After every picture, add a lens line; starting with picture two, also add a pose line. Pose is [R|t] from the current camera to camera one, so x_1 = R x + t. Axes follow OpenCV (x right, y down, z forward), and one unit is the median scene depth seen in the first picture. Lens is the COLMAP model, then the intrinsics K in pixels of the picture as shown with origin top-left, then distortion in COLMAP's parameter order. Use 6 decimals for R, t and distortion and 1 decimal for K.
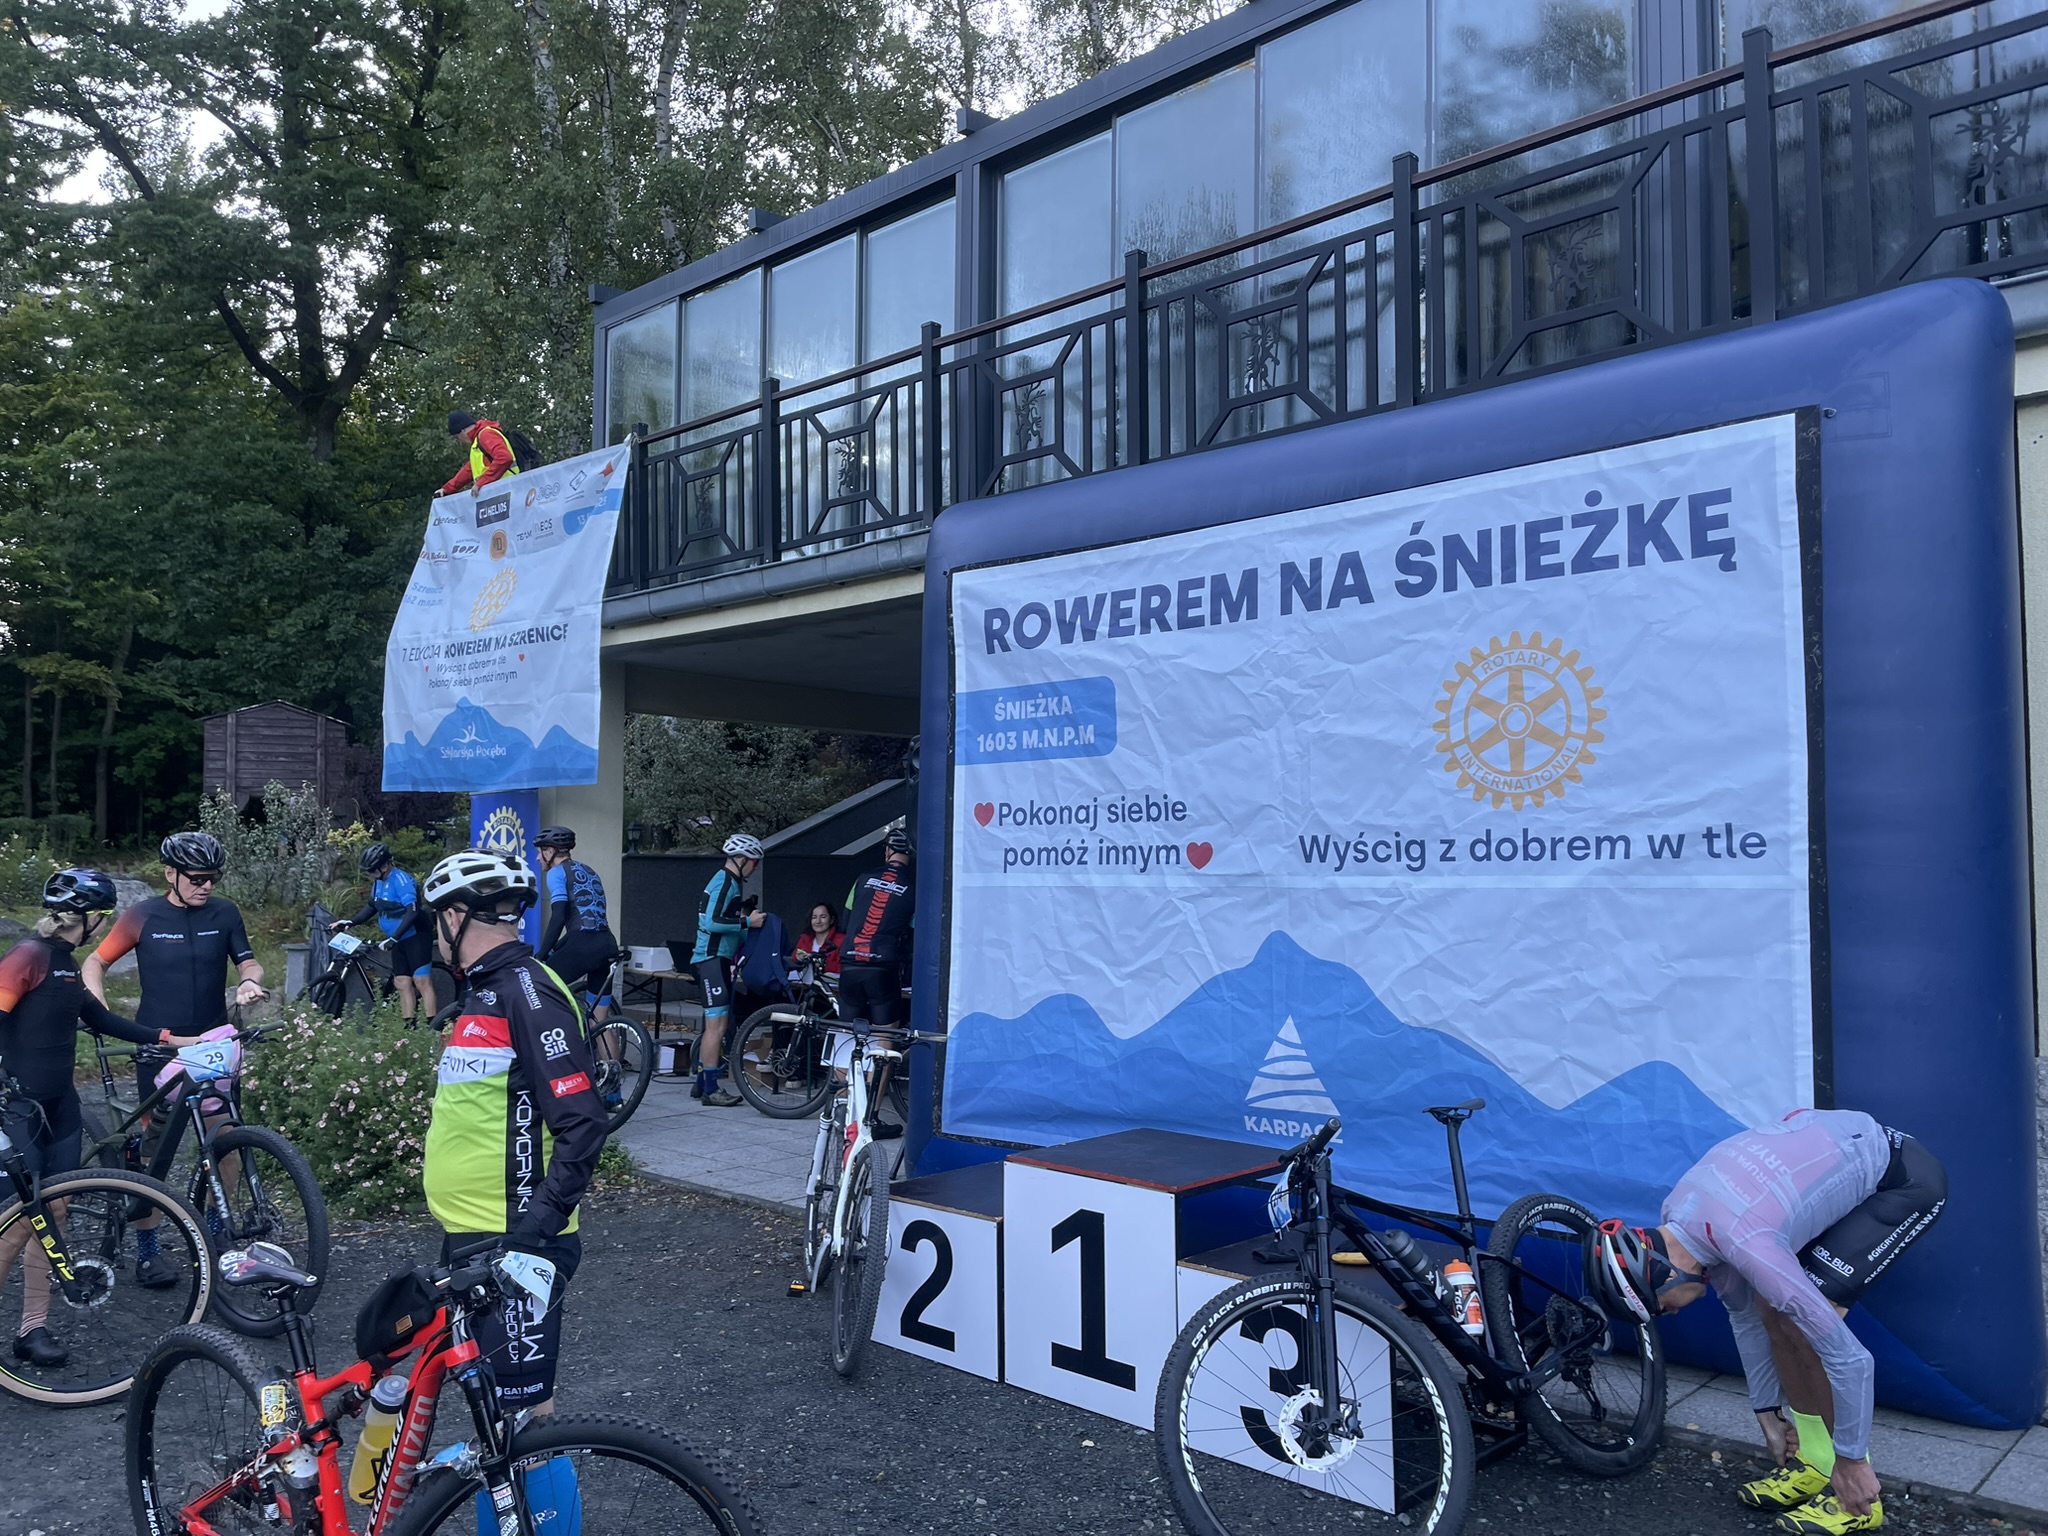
lens RADIAL K [[1541.7, 0, 1017.5], [0, 1541.7, 789.8], [0, 0, 1]] dist [0.001701, -0.027365]
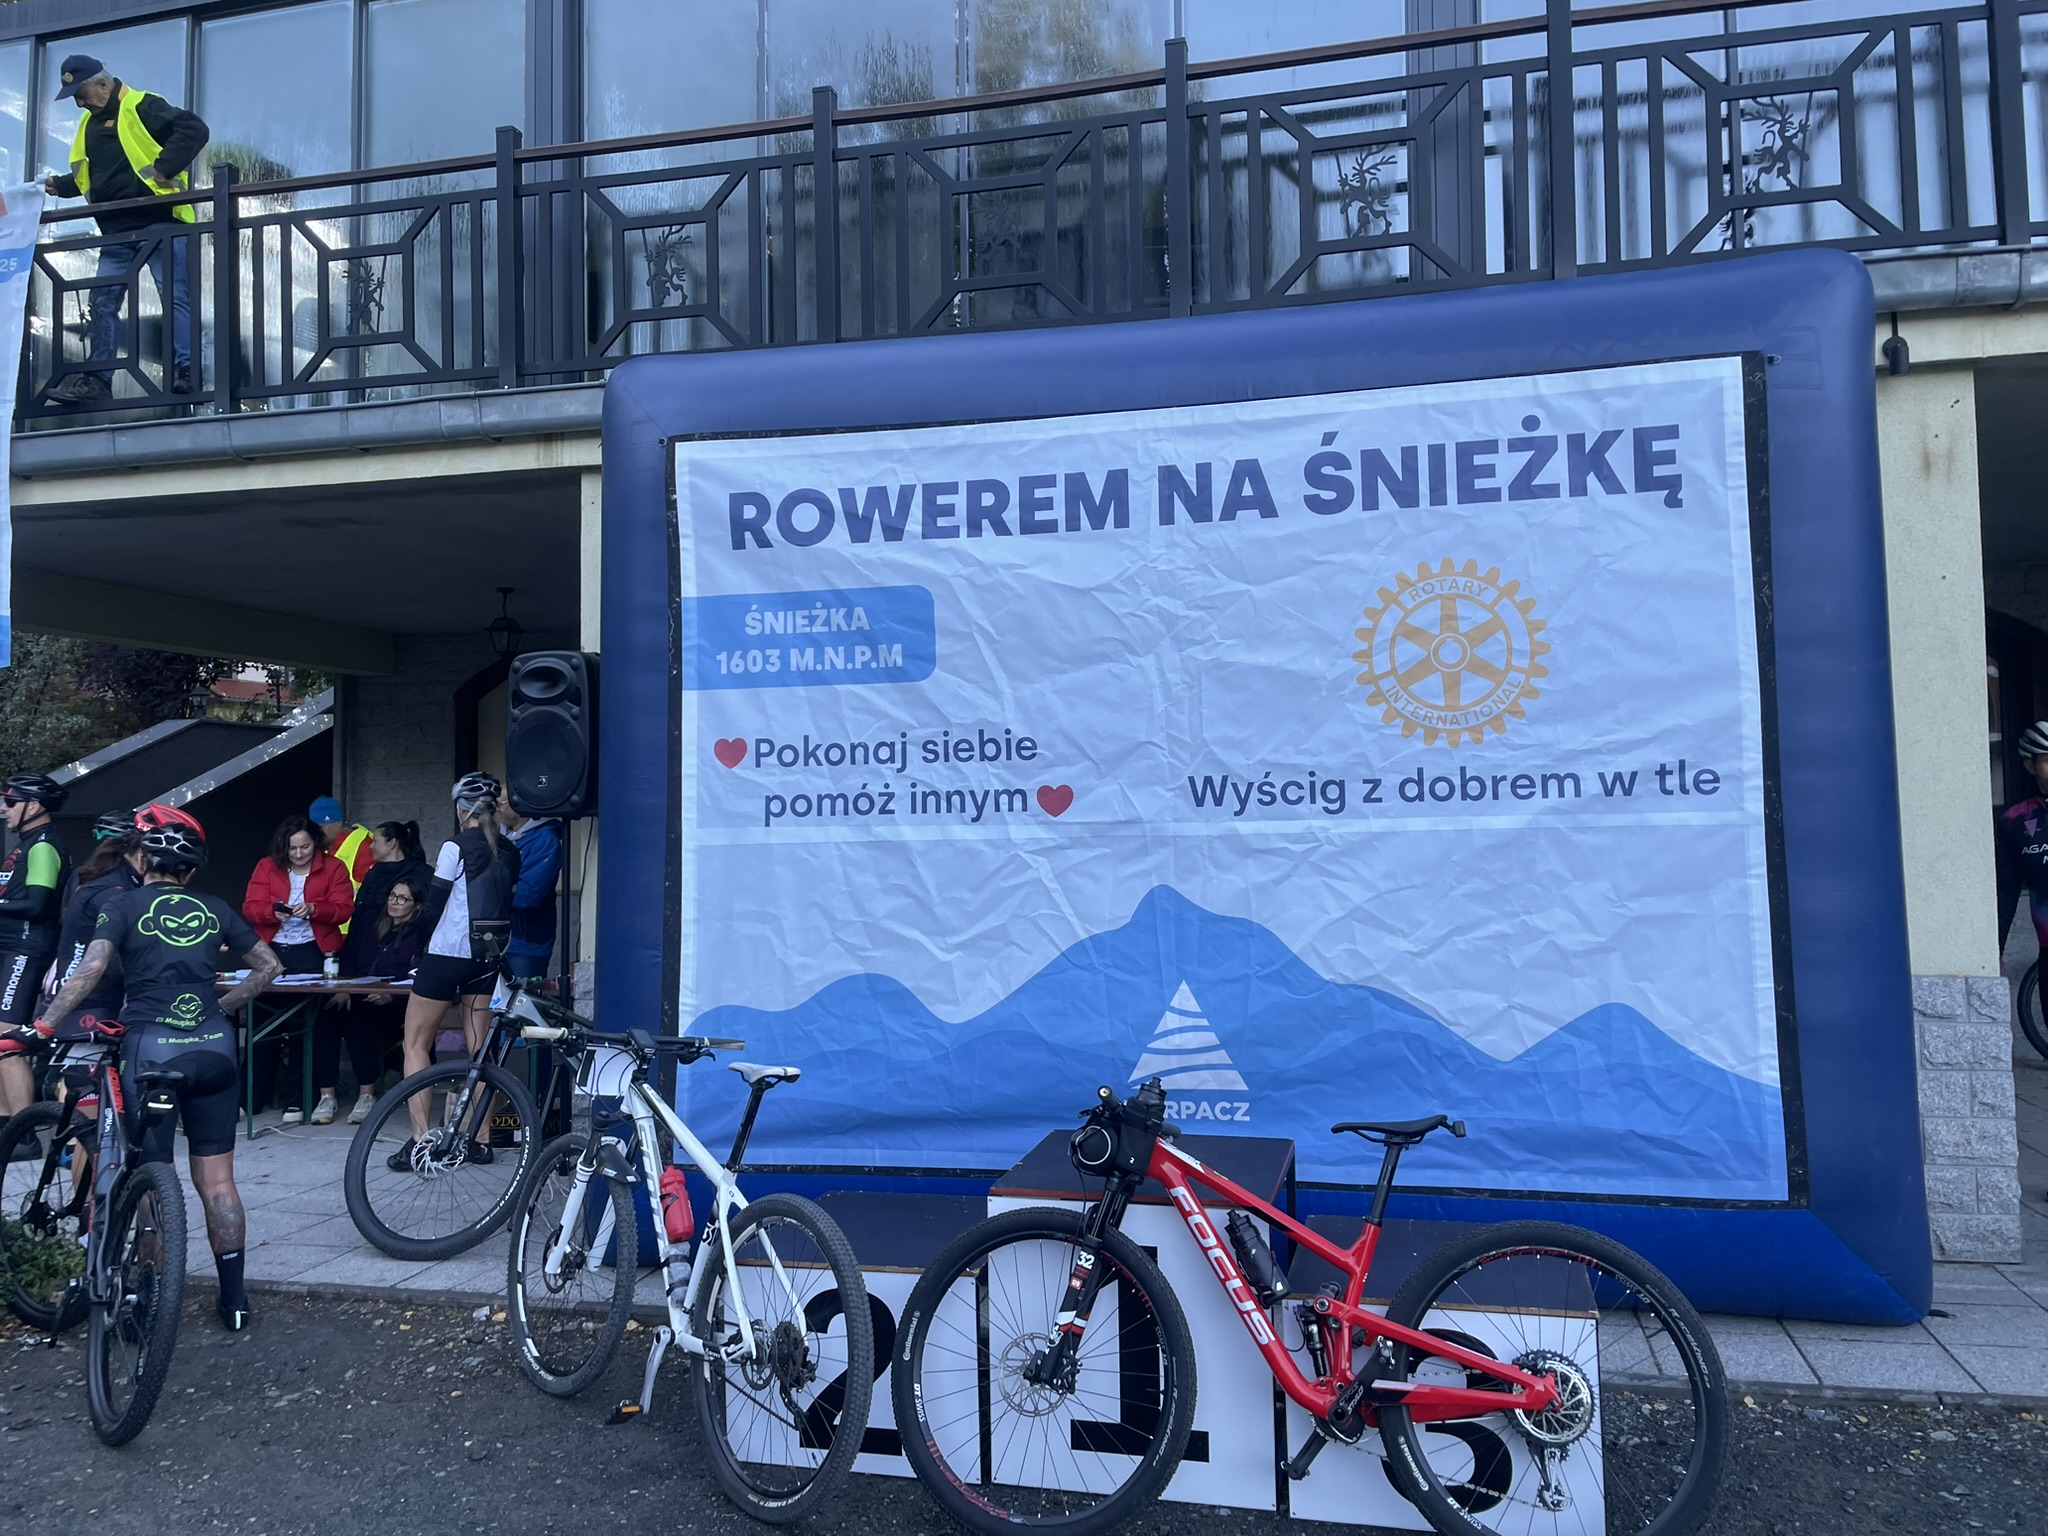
lens RADIAL K [[1533.7, 0, 1032.8], [0, 1533.7, 769.9], [0, 0, 1]] dist [0.039932, -0.035832]
pose [[0.863291, 0.004505, 0.504686, -0.338295], [-0.009438, 0.999929, 0.007219, 0.020639], [-0.504618, -0.010996, 0.863273, 0.289460]]
